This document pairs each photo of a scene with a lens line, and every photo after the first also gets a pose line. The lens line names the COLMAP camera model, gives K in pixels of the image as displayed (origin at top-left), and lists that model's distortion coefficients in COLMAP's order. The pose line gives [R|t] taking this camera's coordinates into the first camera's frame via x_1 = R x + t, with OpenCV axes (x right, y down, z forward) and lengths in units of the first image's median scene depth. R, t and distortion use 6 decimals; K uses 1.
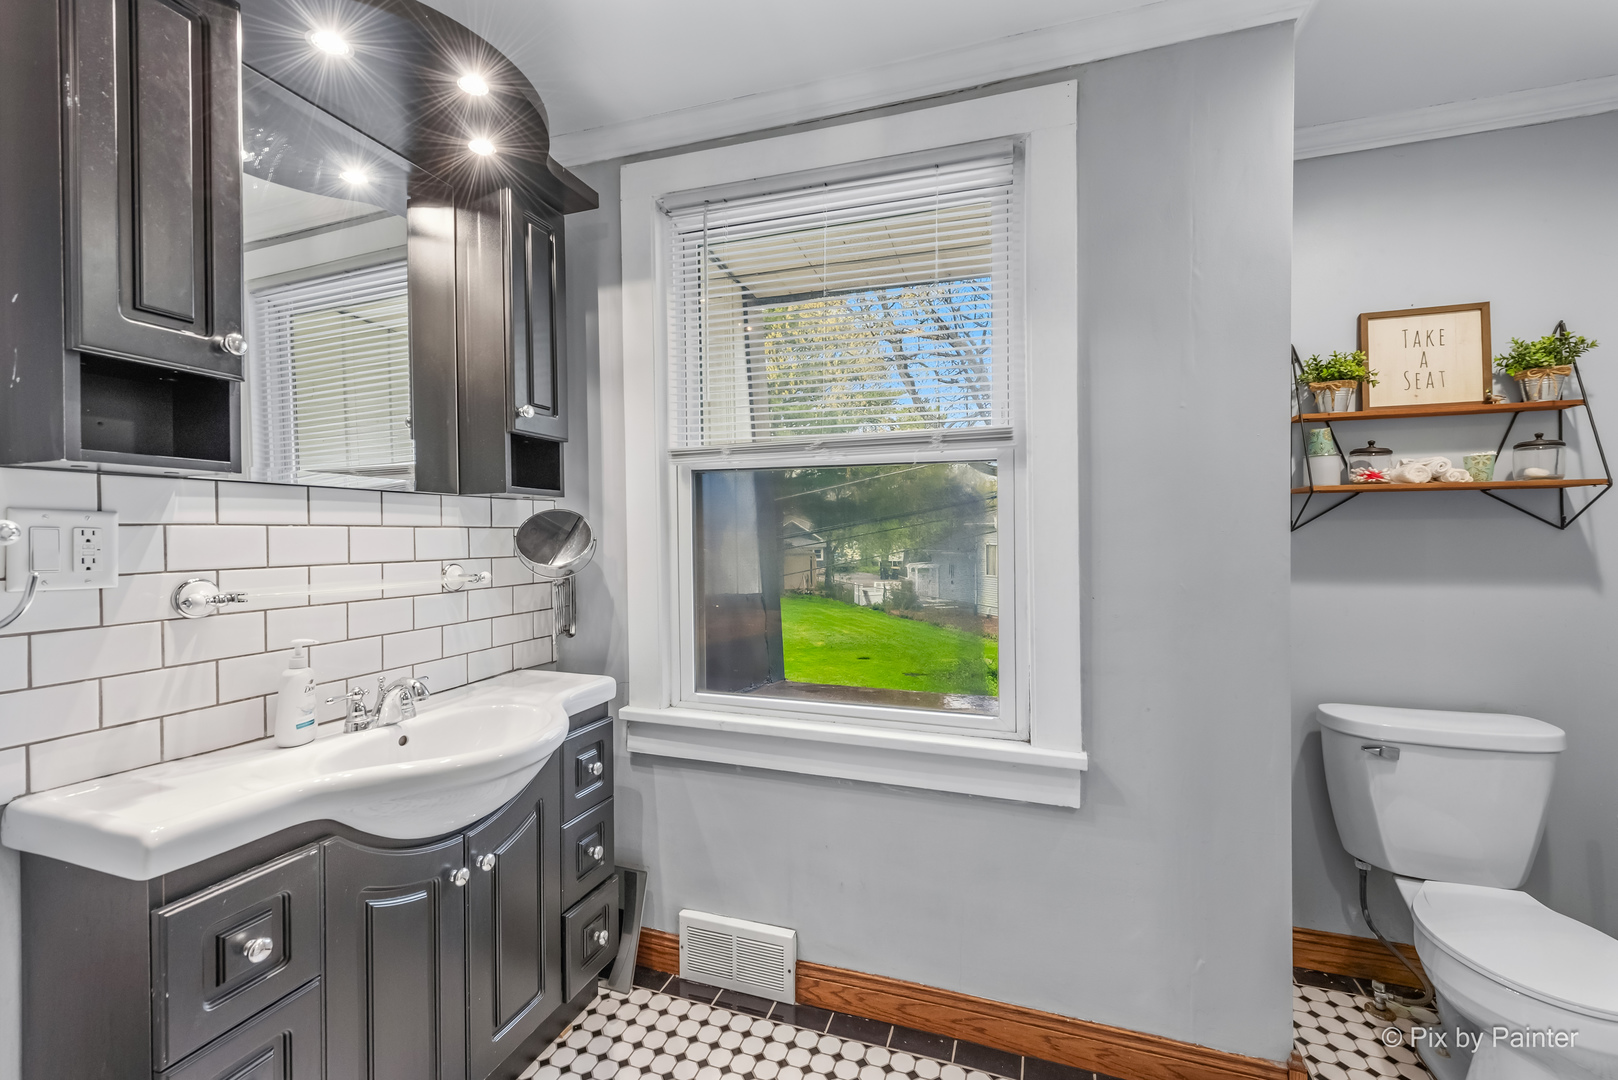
lens RADIAL K [[663.5, 0, 812.3], [0, 663.5, 541.2], [0, 0, 1]] dist [0.002998, -0.000066]
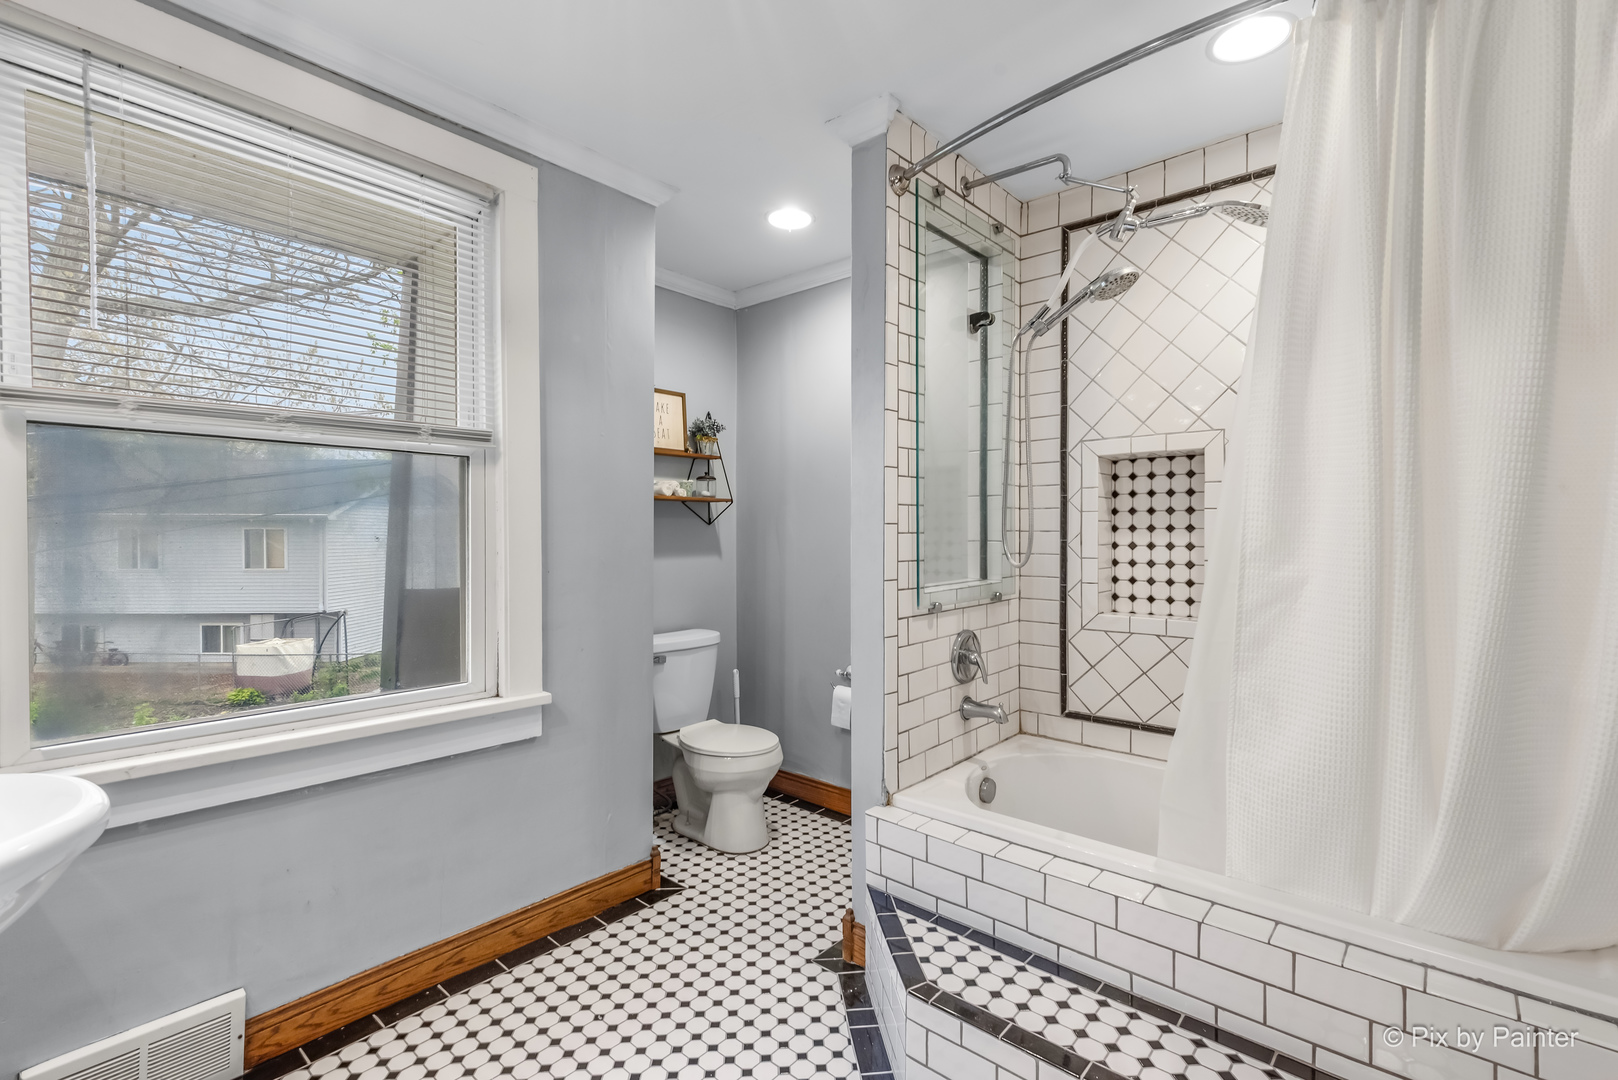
lens RADIAL K [[729.4, 0, 799.4], [0, 729.4, 541.7], [0, 0, 1]] dist [-0.006201, -0.000771]
pose [[0.389432, -0.006229, 0.921034, -0.650227], [0.004113, 0.999979, 0.005024, 0.019543], [-0.921046, 0.001832, 0.389449, -0.012148]]
